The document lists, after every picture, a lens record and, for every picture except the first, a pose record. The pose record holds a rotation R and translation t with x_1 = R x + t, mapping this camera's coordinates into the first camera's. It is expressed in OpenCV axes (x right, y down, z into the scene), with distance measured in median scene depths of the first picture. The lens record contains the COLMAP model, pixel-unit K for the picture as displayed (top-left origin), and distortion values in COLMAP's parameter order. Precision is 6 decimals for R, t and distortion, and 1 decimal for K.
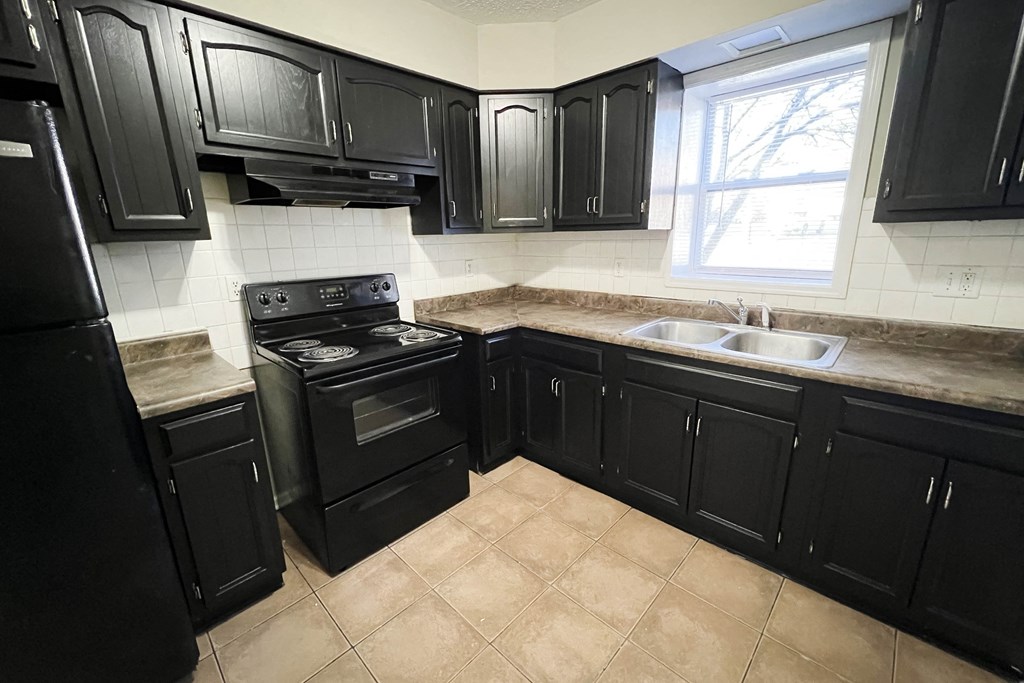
lens RADIAL K [[412.8, 0, 512.0], [0, 412.8, 341.5], [0, 0, 1]] dist [-0.000054, -0.000616]
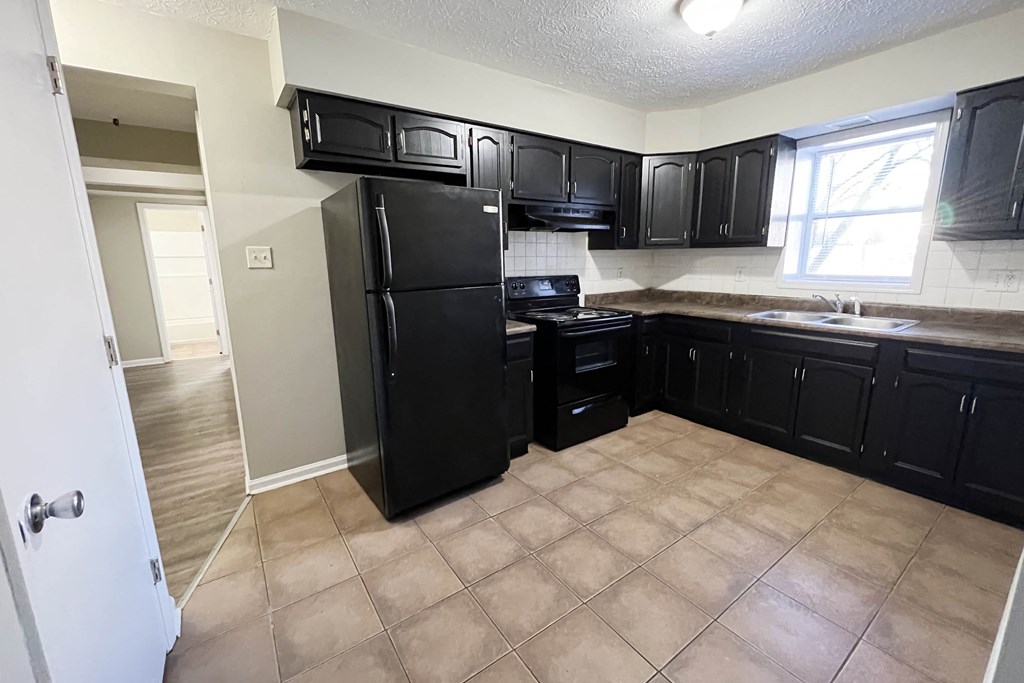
lens RADIAL K [[412.8, 0, 512.0], [0, 412.8, 341.5], [0, 0, 1]] dist [-0.000054, -0.000616]
pose [[0.982173, 0.044982, -0.182517, -0.258580], [-0.053914, 0.997564, -0.044273, 0.167441], [0.180081, 0.053324, 0.982205, -0.540666]]
